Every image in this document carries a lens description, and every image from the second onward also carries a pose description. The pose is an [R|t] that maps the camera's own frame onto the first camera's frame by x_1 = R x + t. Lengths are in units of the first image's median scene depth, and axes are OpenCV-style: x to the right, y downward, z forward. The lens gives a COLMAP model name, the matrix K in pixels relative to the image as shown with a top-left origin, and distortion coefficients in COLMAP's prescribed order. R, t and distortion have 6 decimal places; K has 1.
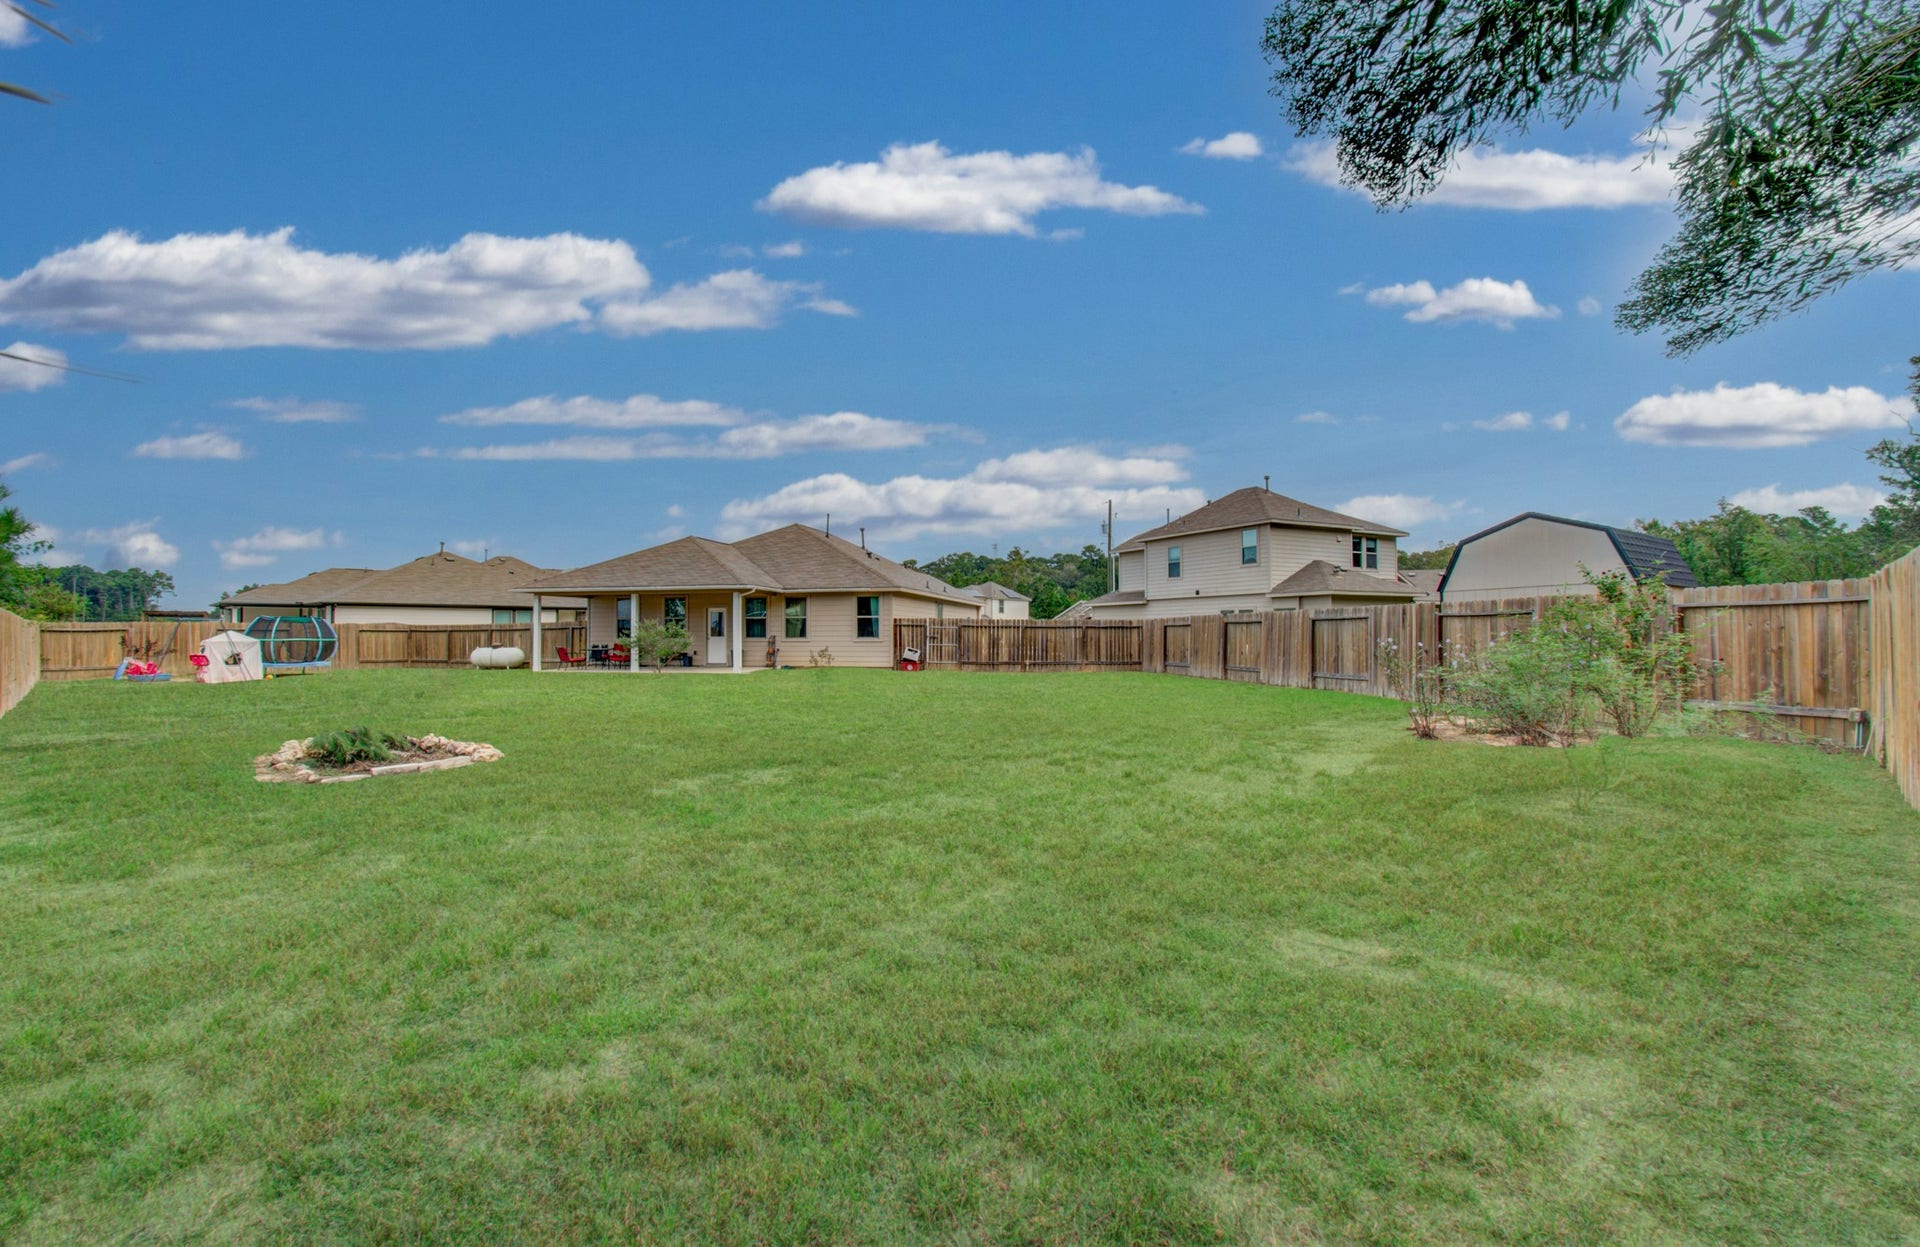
lens RADIAL K [[878.3, 0, 954.2], [0, 878.3, 614.8], [0, 0, 1]] dist [-0.005319, 0.000292]
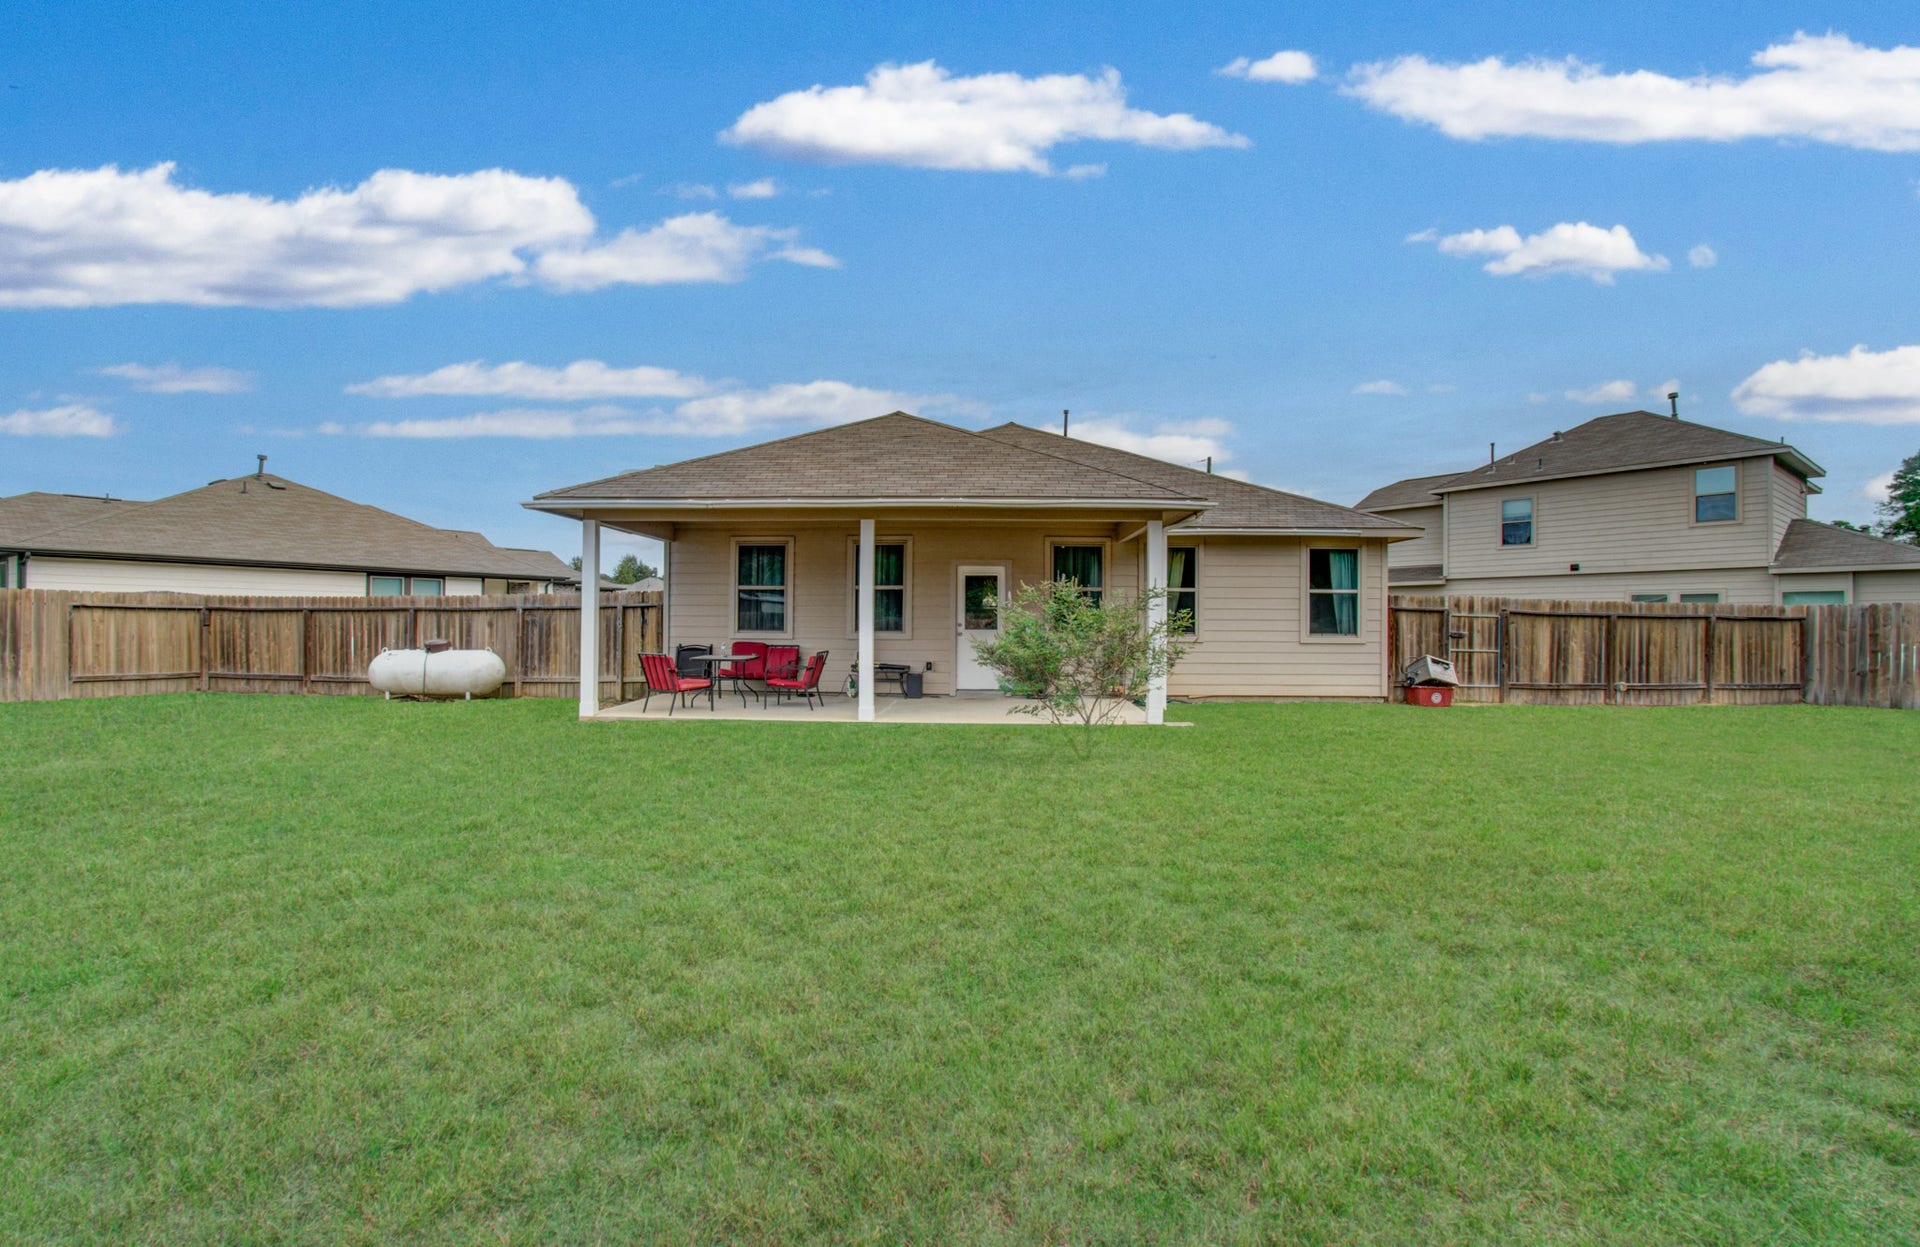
lens RADIAL K [[847.0, 0, 960.0], [0, 847.0, 623.5], [0, 0, 1]] dist [-0.007901, 0.000253]
pose [[0.982451, 0.009780, 0.186265, -0.360662], [-0.014125, 0.999658, 0.022014, 0.011978], [-0.185986, -0.024259, 0.982253, 0.565582]]
